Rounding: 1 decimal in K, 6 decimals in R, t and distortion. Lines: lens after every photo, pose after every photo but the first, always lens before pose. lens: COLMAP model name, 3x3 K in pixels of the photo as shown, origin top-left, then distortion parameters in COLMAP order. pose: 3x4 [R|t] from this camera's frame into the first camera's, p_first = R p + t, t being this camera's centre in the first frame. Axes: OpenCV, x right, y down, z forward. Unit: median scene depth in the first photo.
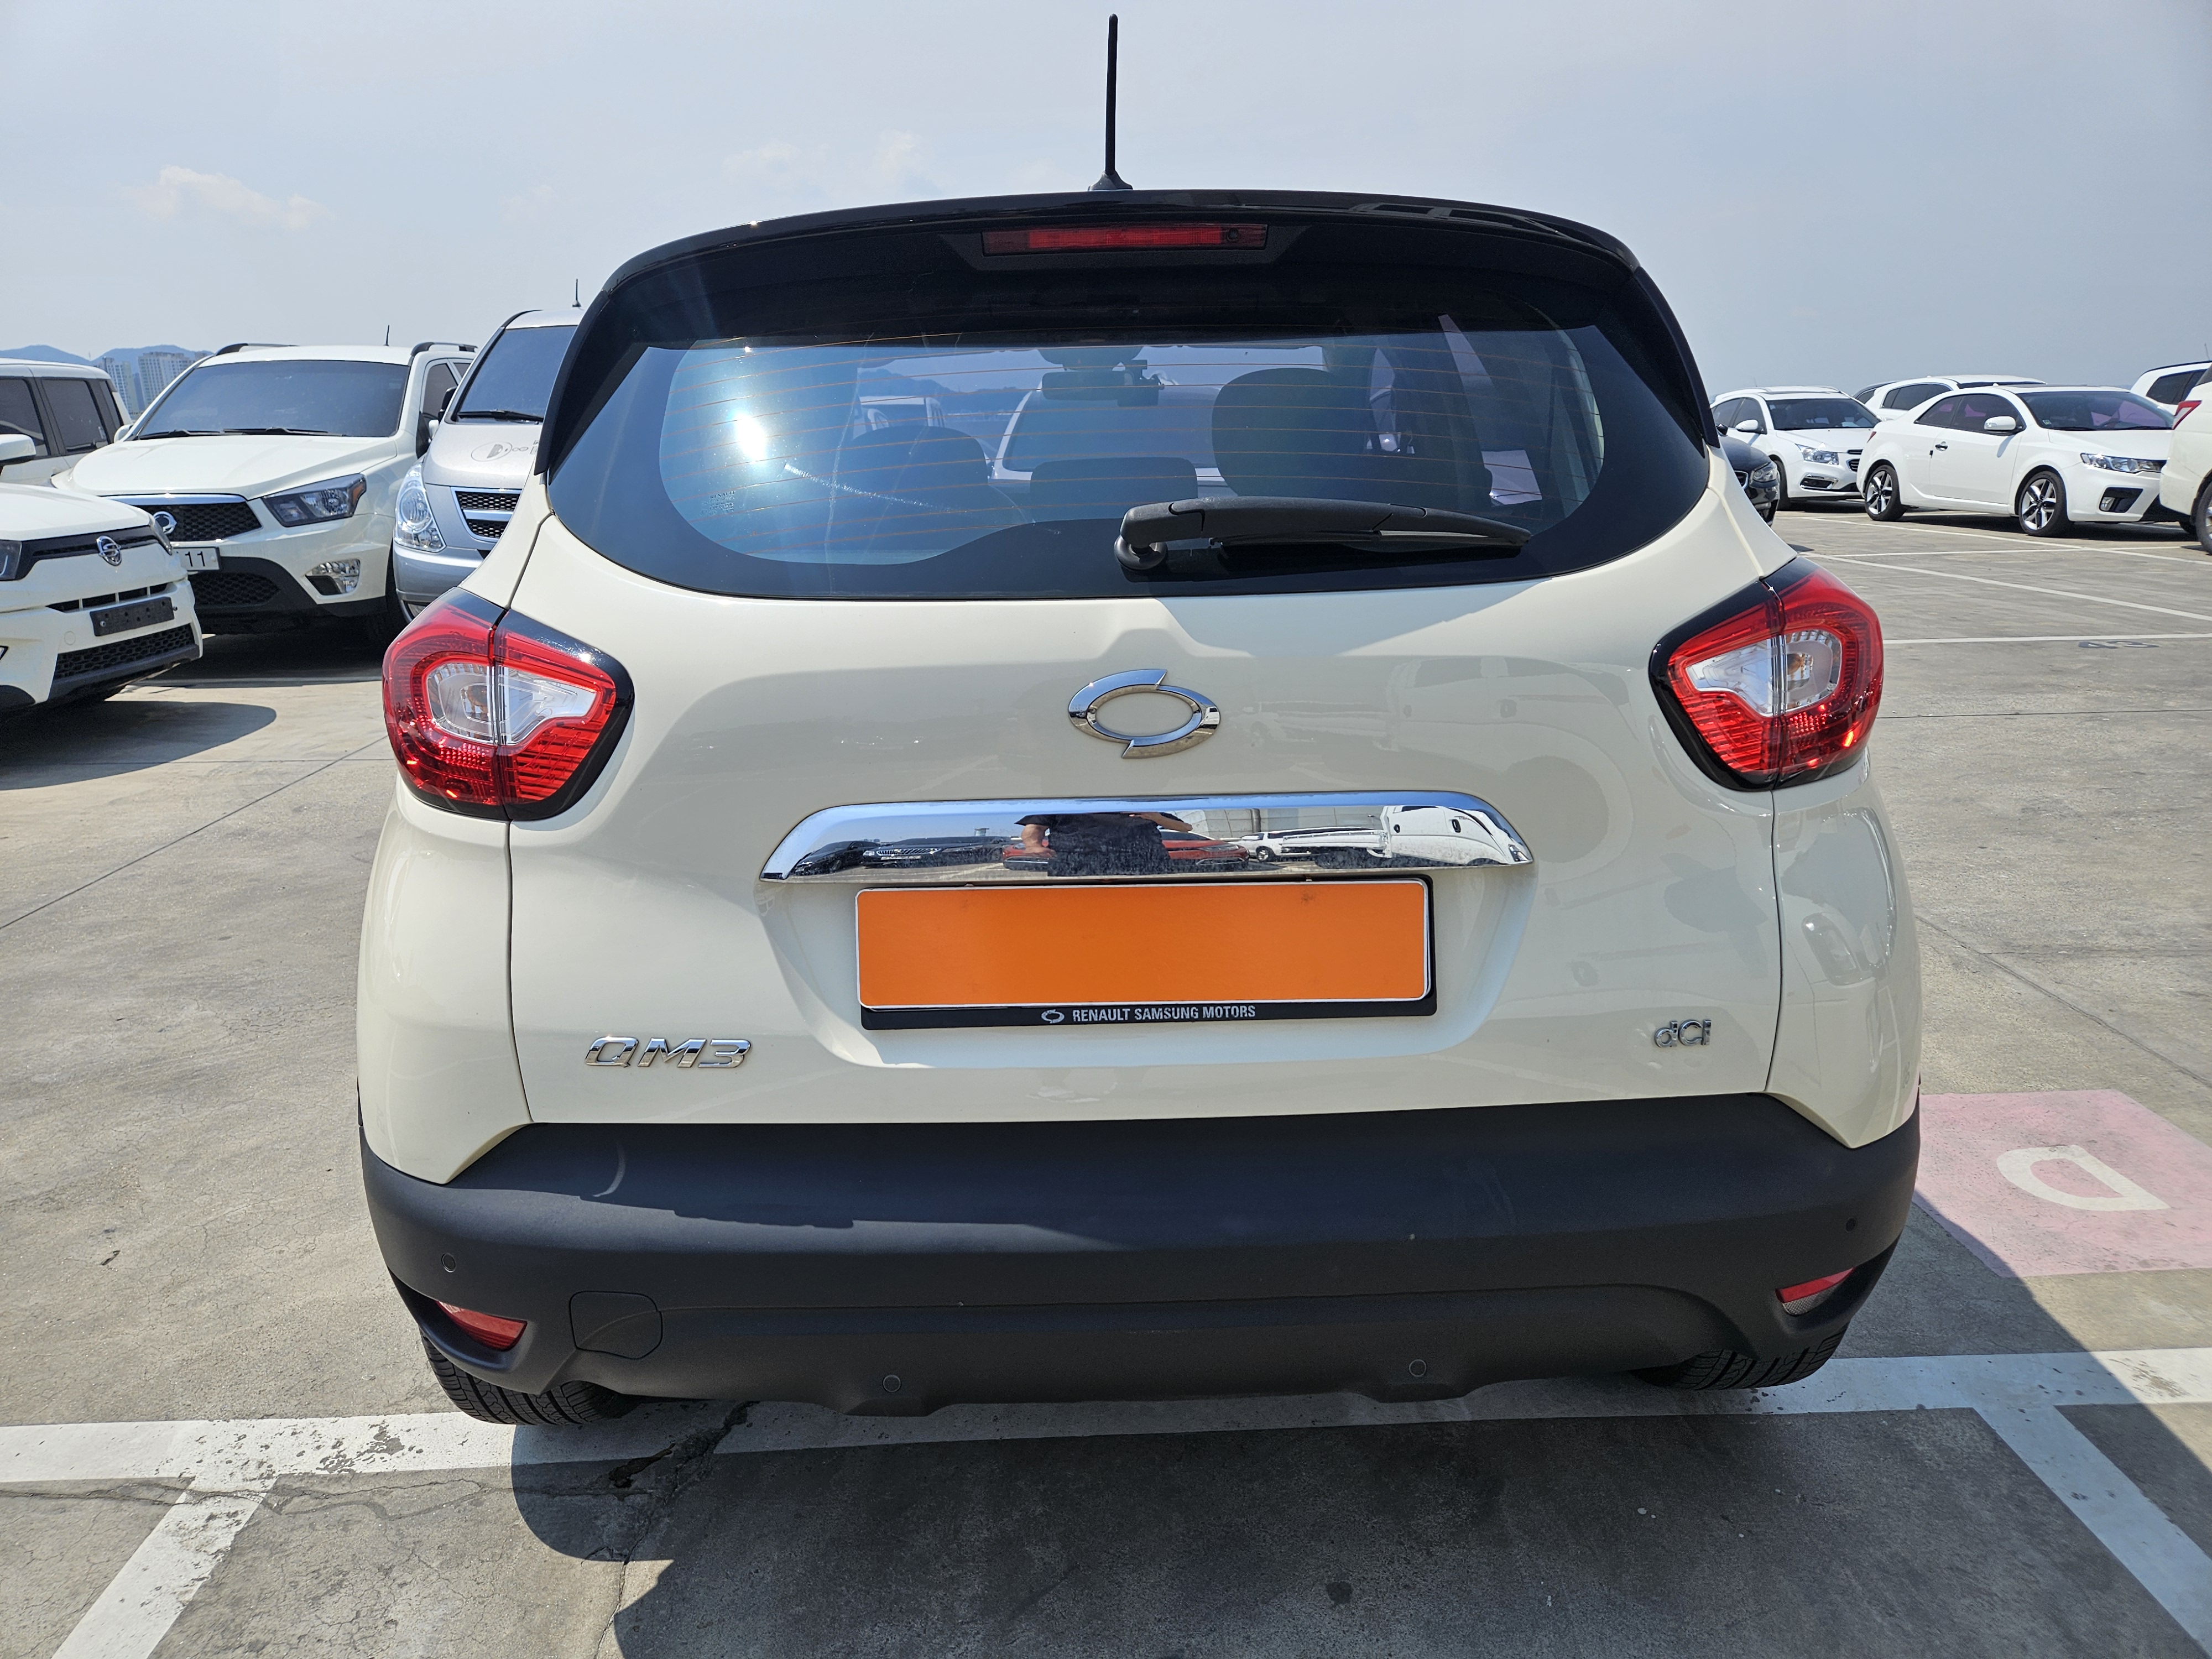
lens RADIAL K [[1482.7, 0, 1116.0], [0, 1482.7, 838.9], [0, 0, 1]] dist [0.061917, -0.043852]
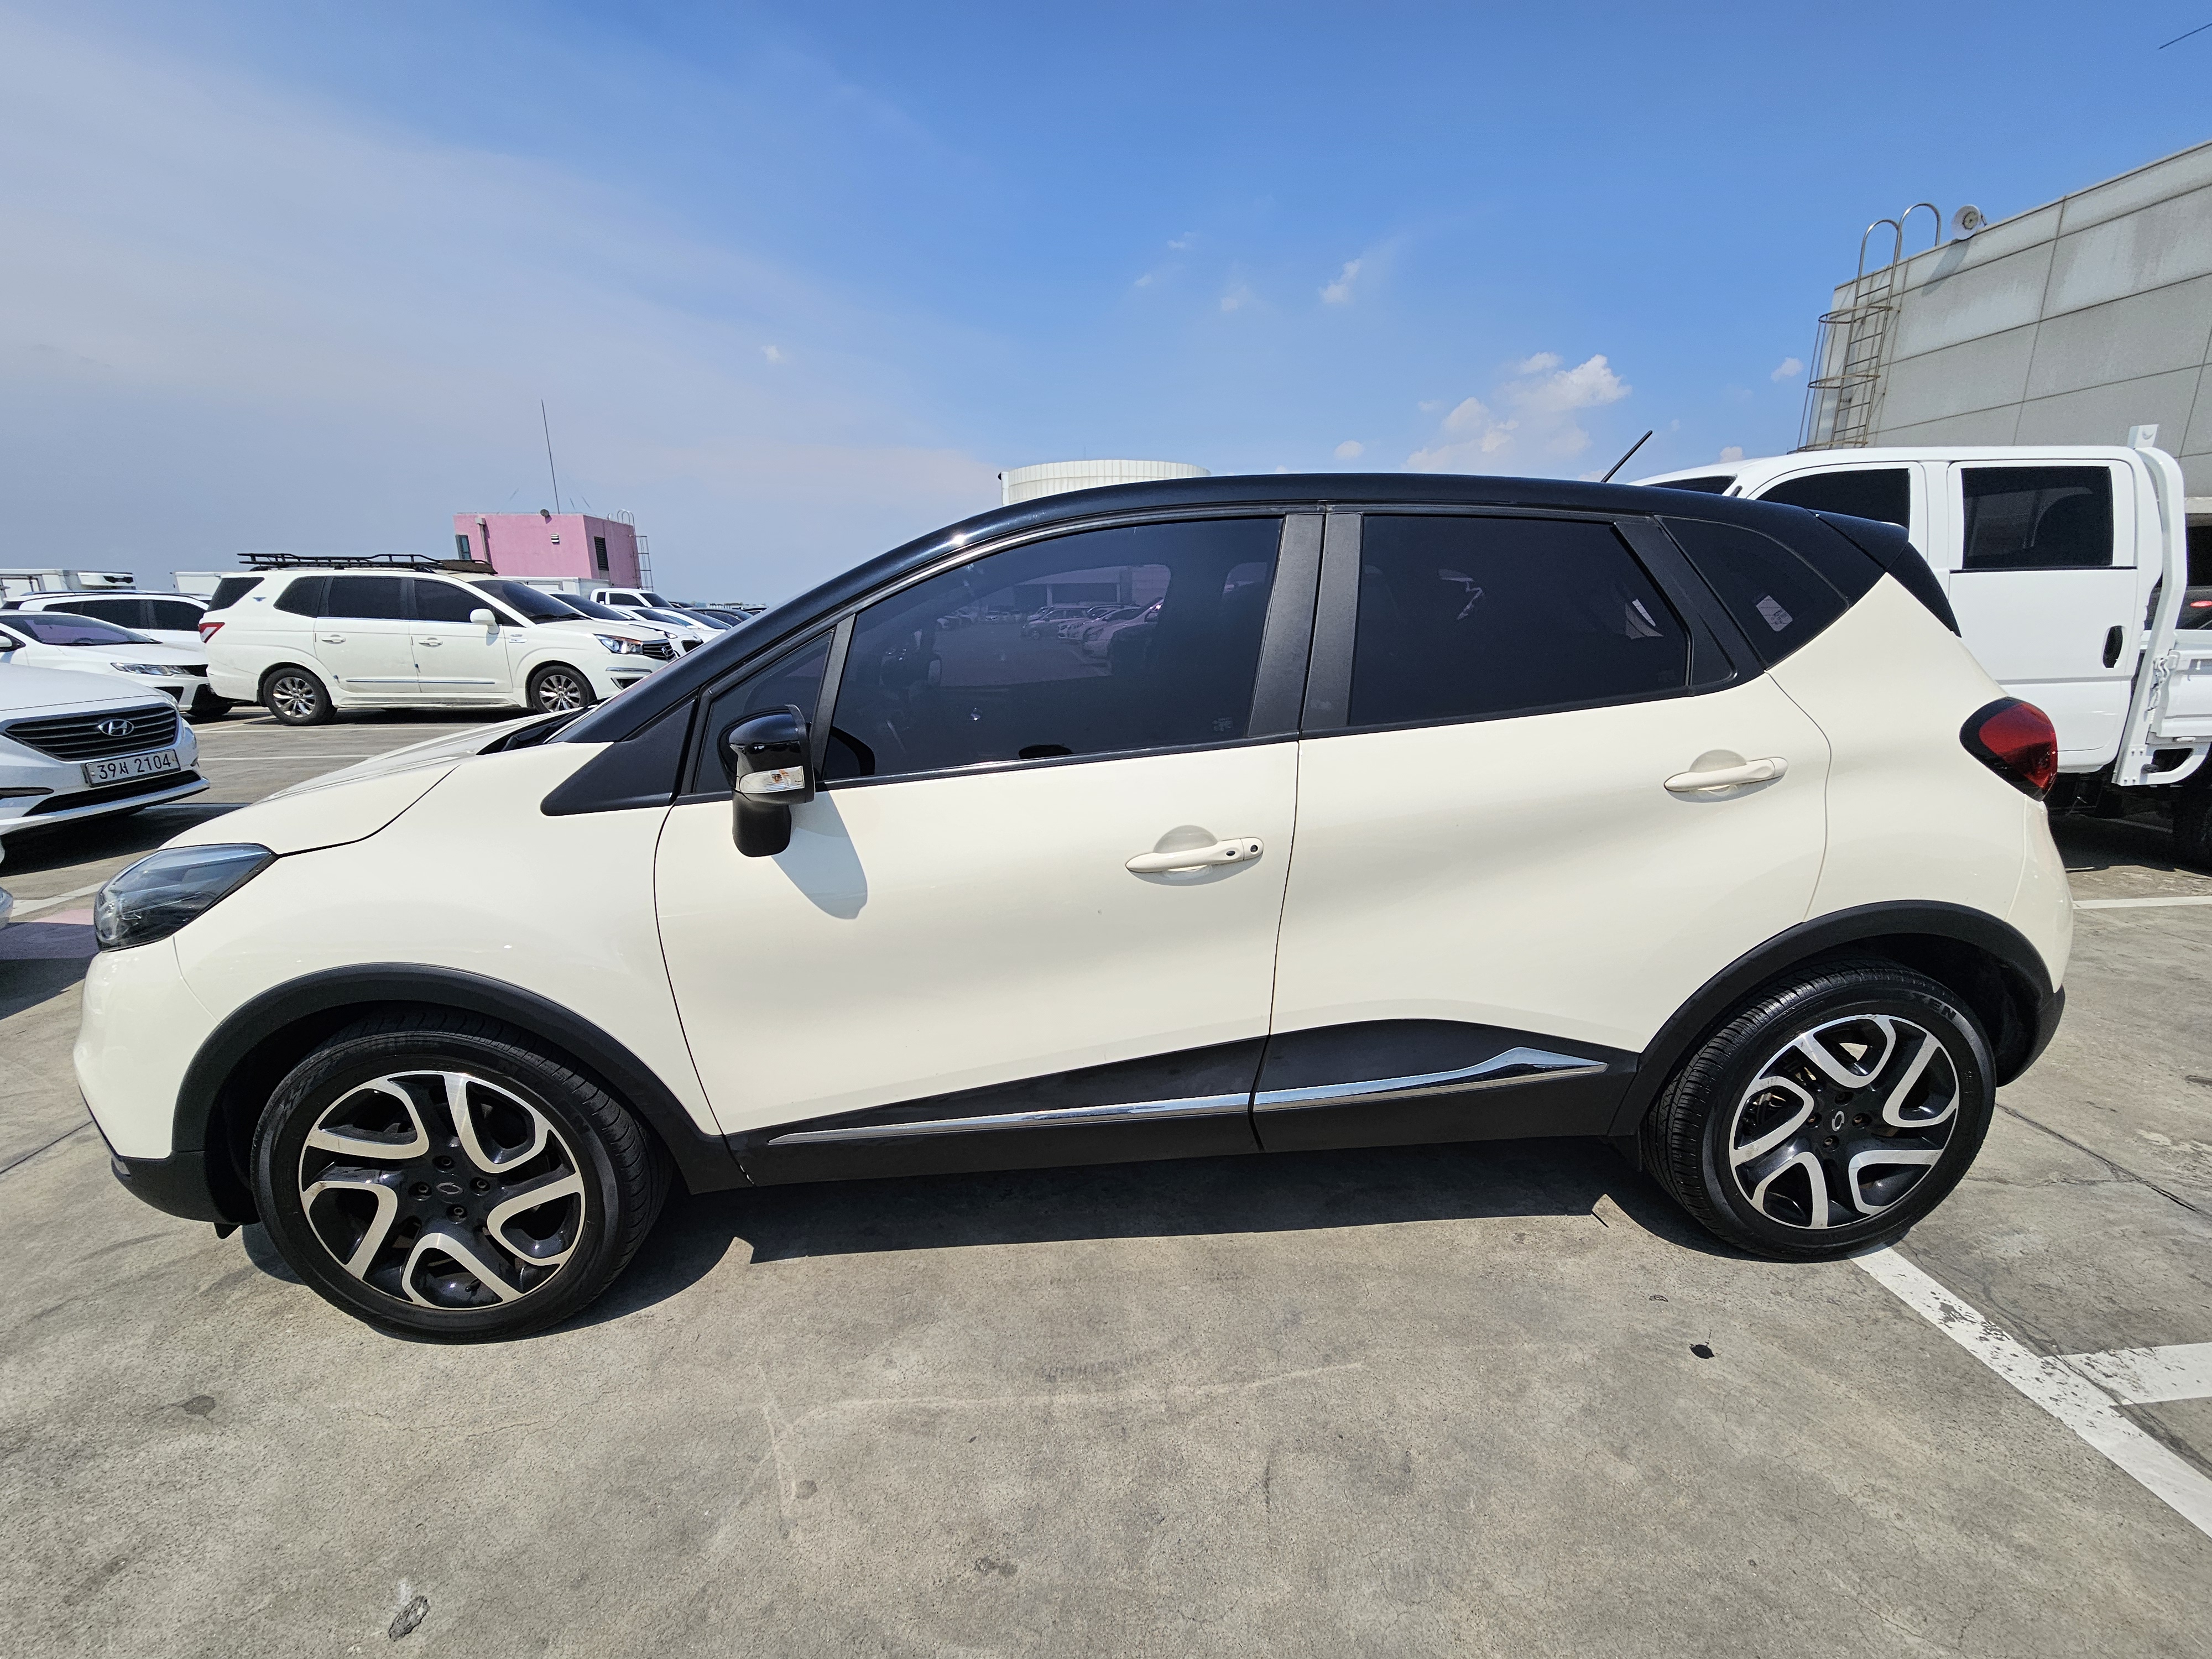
lens RADIAL K [[912.5, 0, 1120.0], [0, 912.5, 829.6], [0, 0, 1]] dist [-0.000992, 0.000548]
pose [[-0.053271, -0.224642, 0.972984, -1.192444], [0.285365, 0.930310, 0.230413, -0.444509], [-0.956937, 0.289930, 0.014546, 1.629893]]
